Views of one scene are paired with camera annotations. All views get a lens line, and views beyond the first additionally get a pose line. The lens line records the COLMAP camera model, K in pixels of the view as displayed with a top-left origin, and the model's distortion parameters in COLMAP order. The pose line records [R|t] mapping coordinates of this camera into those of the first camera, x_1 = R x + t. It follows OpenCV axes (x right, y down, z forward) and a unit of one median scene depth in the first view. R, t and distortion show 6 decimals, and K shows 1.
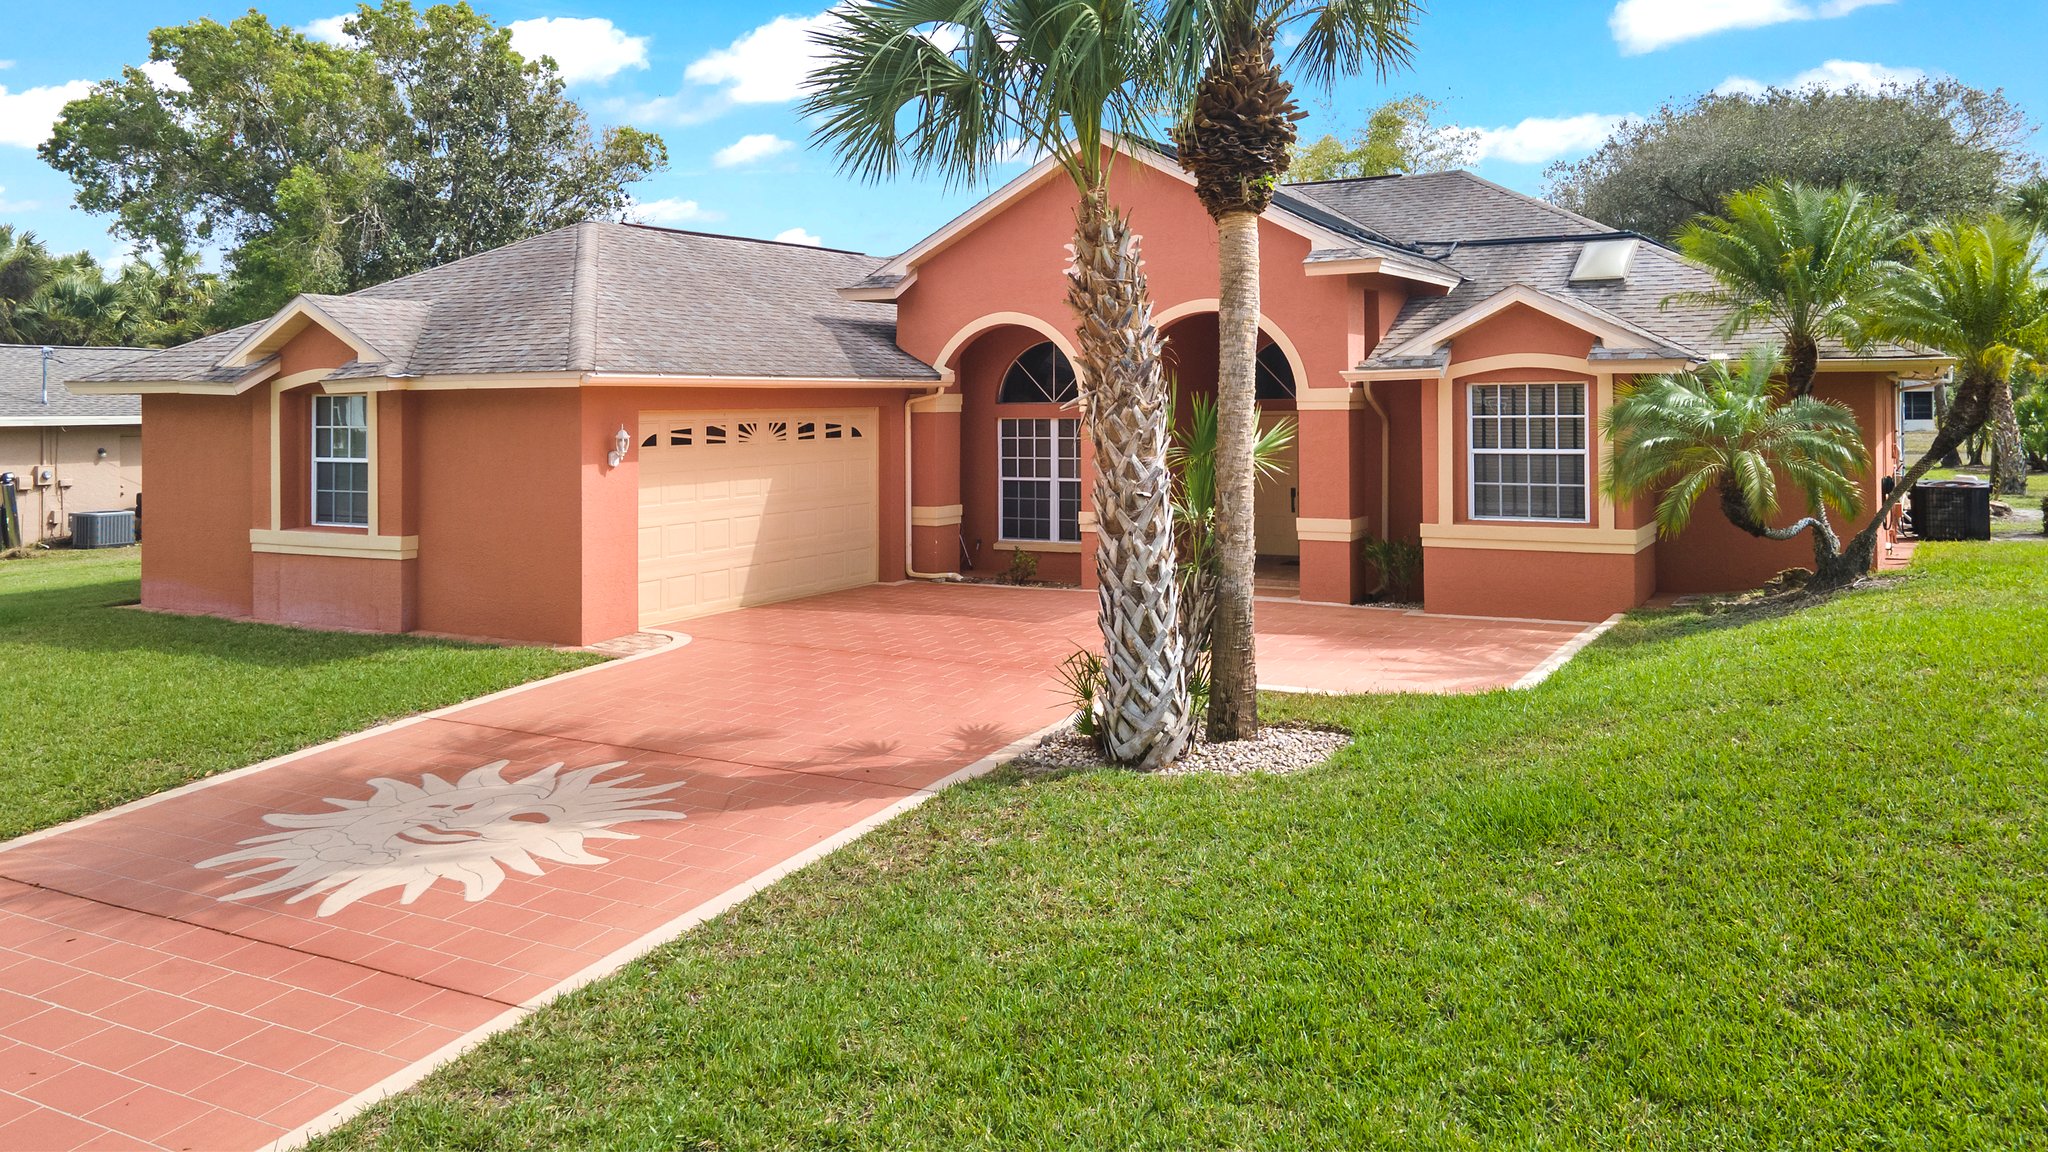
lens RADIAL K [[1572.9, 0, 1032.7], [0, 1572.9, 398.7], [0, 0, 1]] dist [-0.003957, 0.116341]
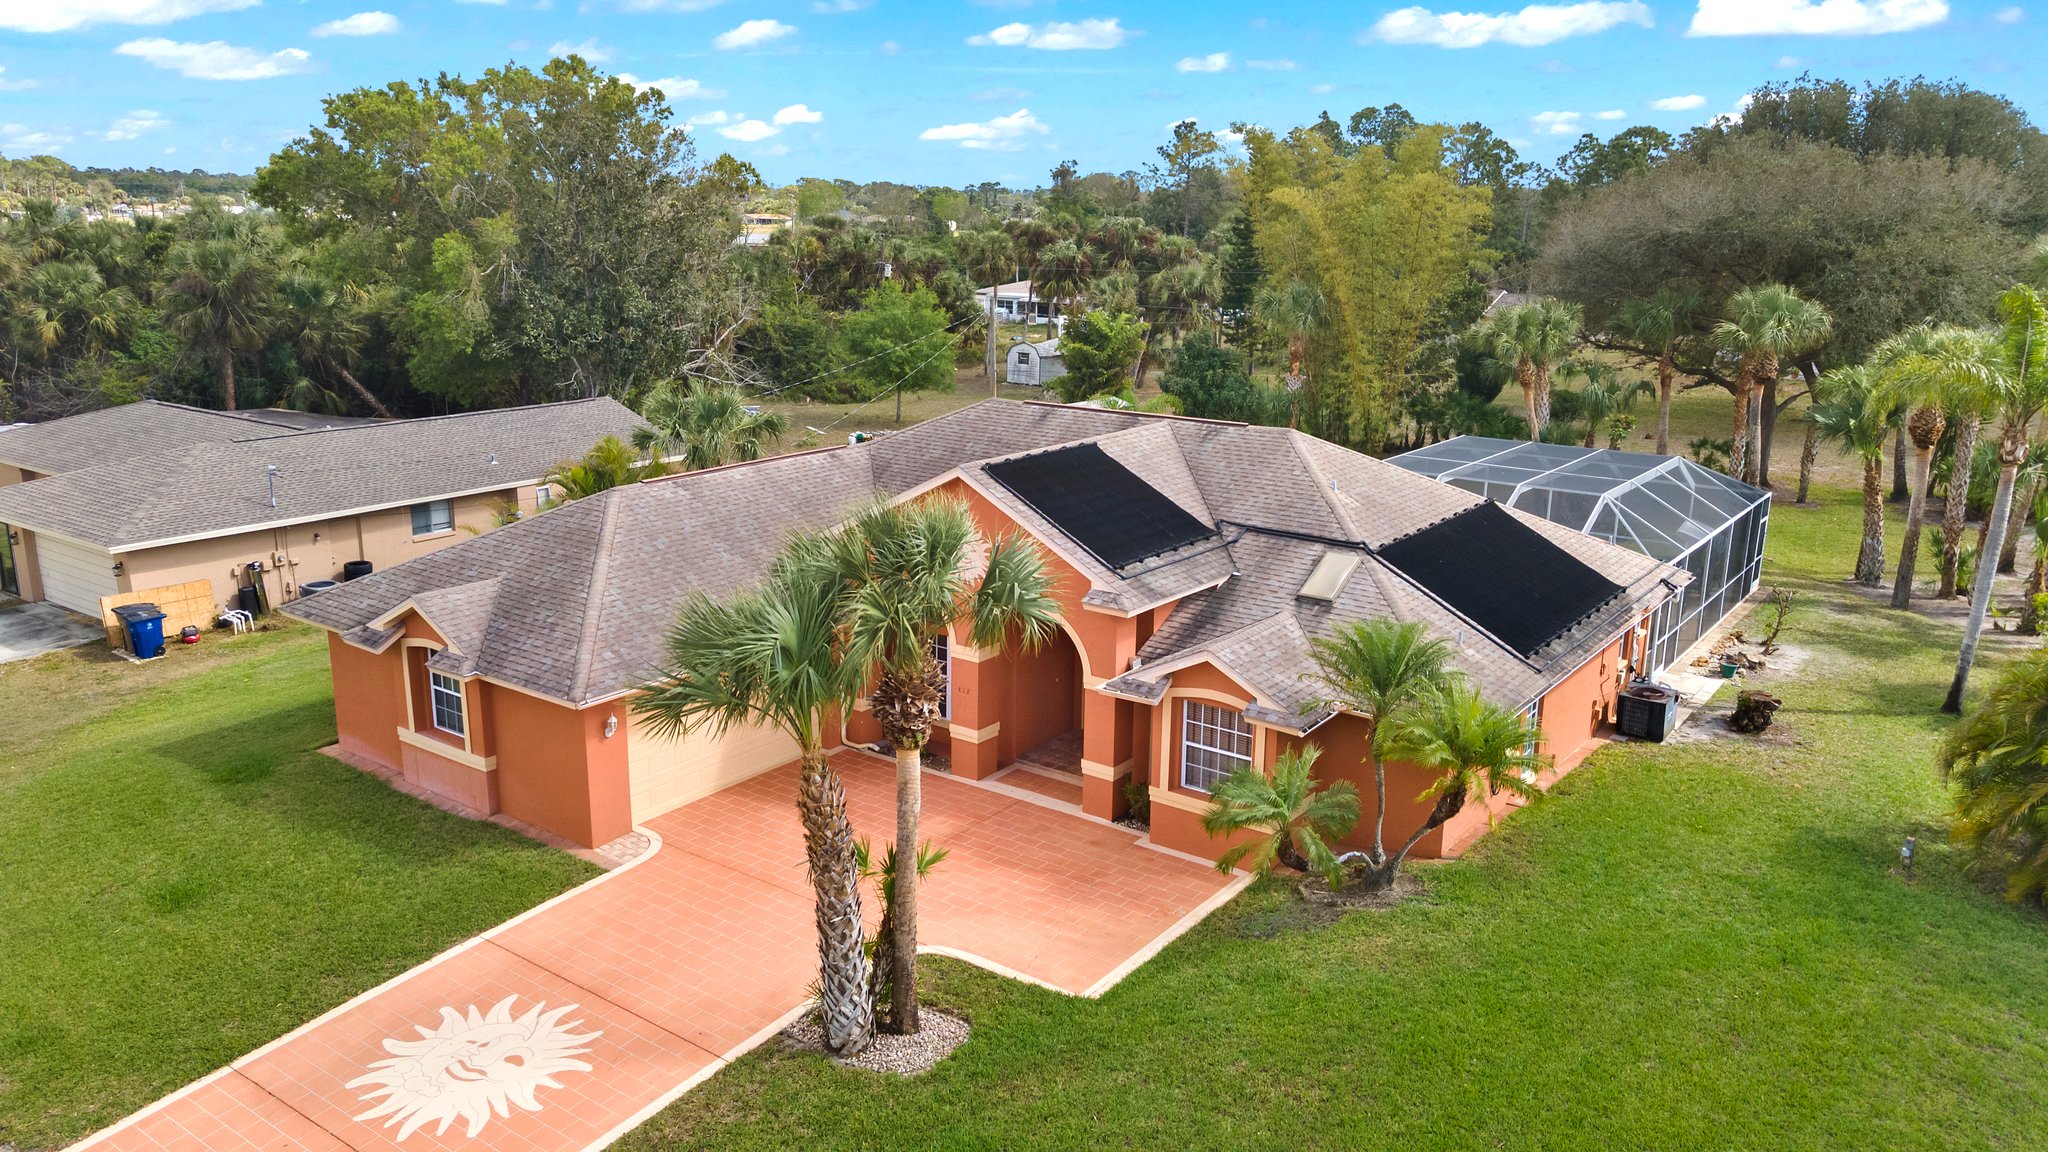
lens RADIAL K [[1506.7, 0, 1029.4], [0, 1506.7, 601.5], [0, 0, 1]] dist [0.010548, 0.072429]
pose [[0.992778, 0.049976, -0.109062, 0.269444], [-0.019090, 0.963326, 0.267652, -0.442028], [0.118439, -0.263637, 0.957323, -0.300021]]
